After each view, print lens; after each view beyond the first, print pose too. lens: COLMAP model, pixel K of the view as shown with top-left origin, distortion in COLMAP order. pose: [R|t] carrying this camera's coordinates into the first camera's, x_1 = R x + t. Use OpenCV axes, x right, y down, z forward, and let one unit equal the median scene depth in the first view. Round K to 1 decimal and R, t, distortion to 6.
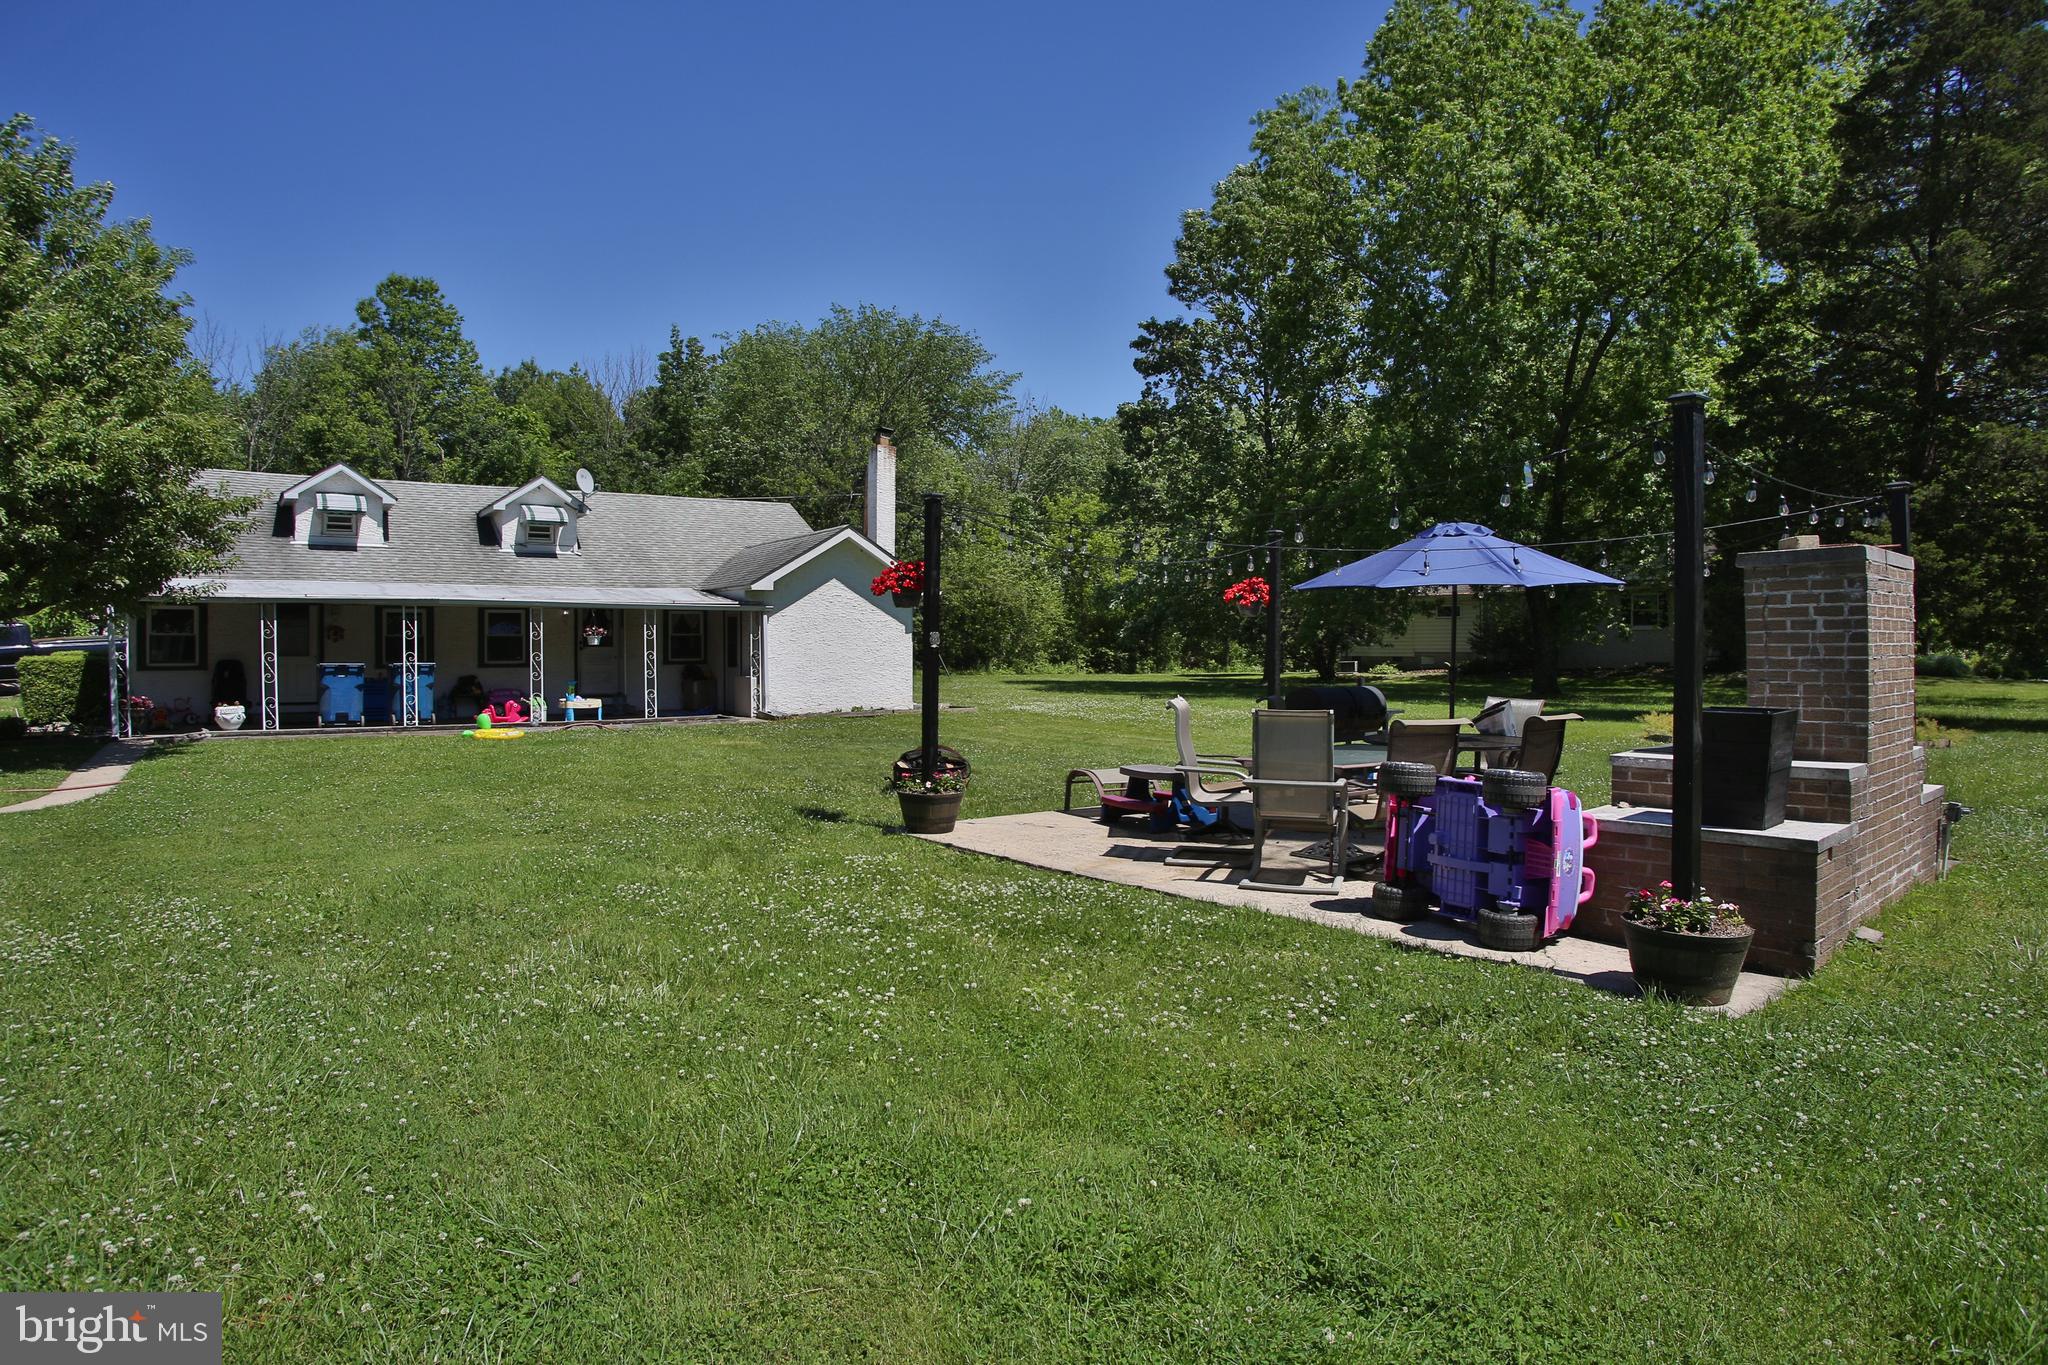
lens RADIAL K [[1199.8, 0, 1079.0], [0, 1199.8, 647.7], [0, 0, 1]] dist [-0.139316, 0.076007]
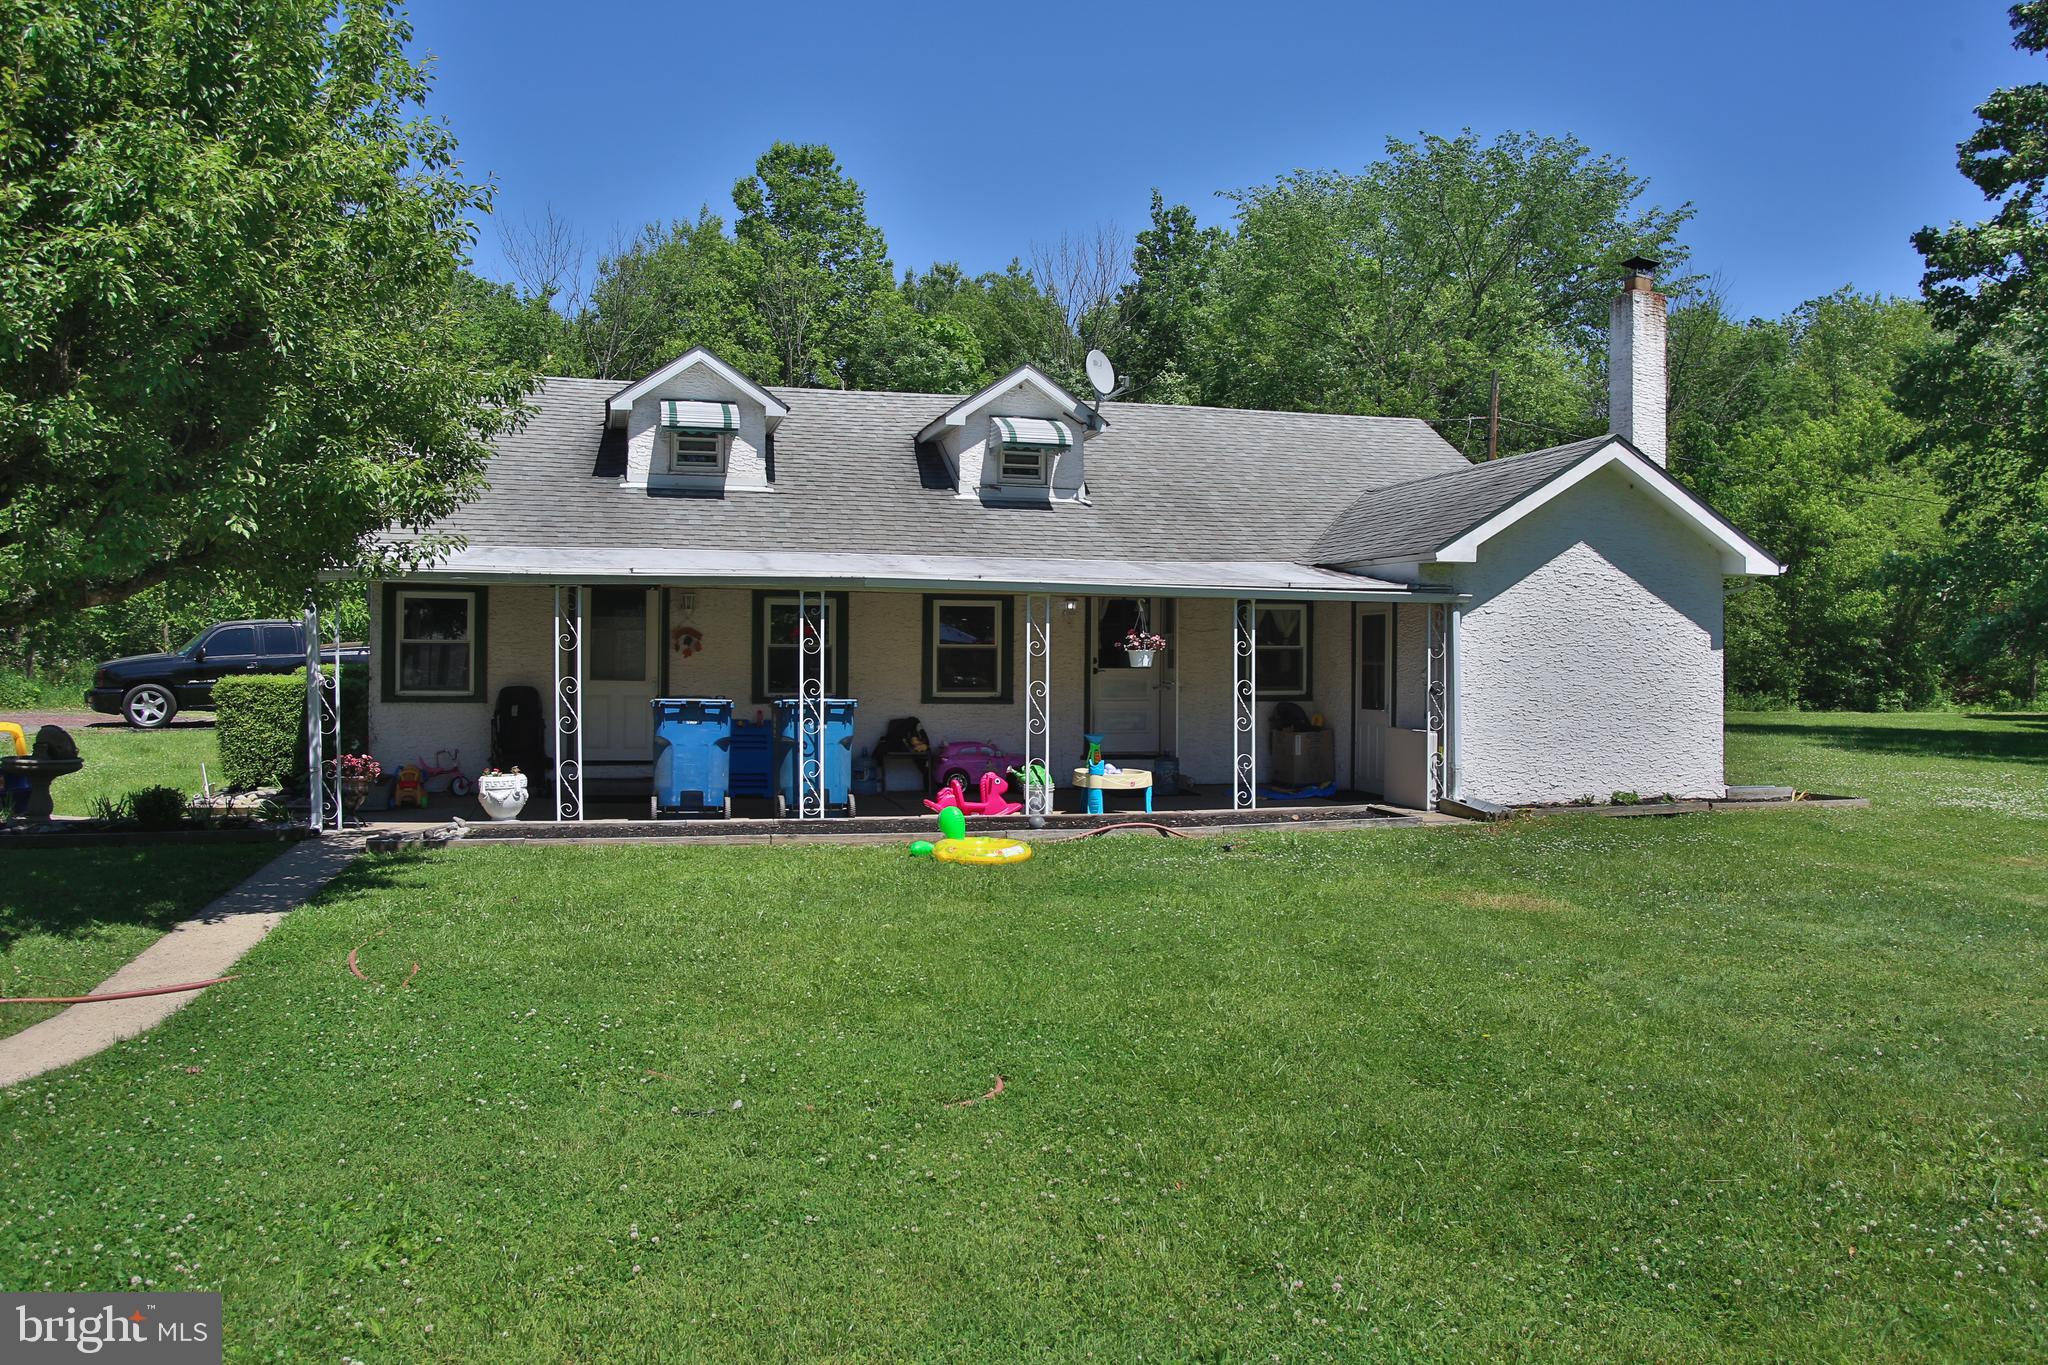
lens RADIAL K [[1179.2, 0, 997.9], [0, 1179.2, 644.7], [0, 0, 1]] dist [-0.051135, 0.001496]
pose [[0.940498, 0.008629, -0.339689, -0.289142], [-0.010473, 0.999939, -0.003597, -0.009591], [0.339638, 0.006941, 0.940531, 0.476084]]
